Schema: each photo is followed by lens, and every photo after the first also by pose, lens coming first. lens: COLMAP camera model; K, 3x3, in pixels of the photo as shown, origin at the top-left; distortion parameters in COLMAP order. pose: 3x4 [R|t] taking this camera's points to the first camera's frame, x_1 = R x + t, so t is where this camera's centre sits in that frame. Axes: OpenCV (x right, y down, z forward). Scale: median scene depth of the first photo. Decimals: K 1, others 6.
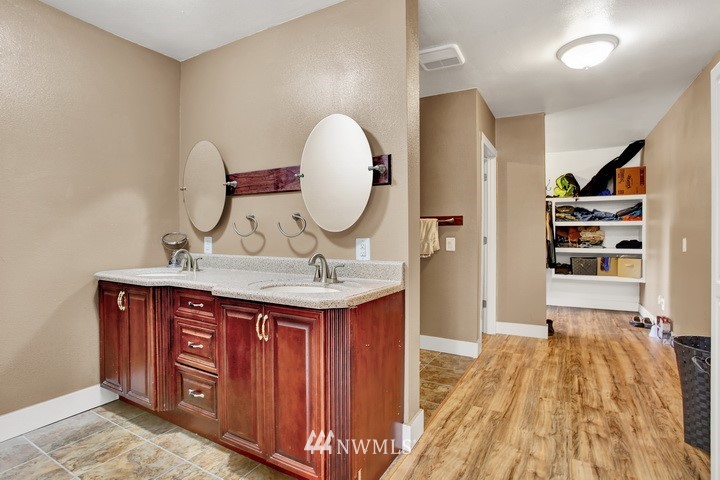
lens RADIAL K [[360.3, 0, 357.6], [0, 360.3, 241.9], [0, 0, 1]] dist [-0.000007, 0.000010]
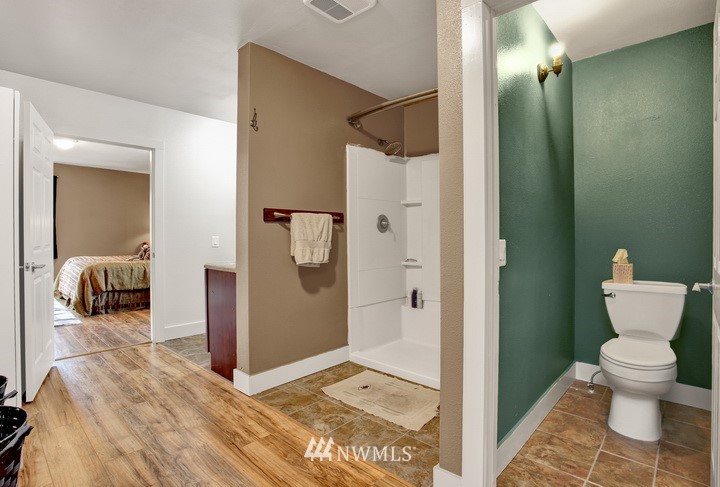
lens RADIAL K [[360.3, 0, 357.5], [0, 360.3, 241.4], [0, 0, 1]] dist [-0.000007, 0.000010]
pose [[-0.231809, 0.003972, -0.972753, 1.321295], [0.001369, 0.999992, 0.003757, -0.021744], [0.972760, -0.000461, -0.231813, 1.655584]]
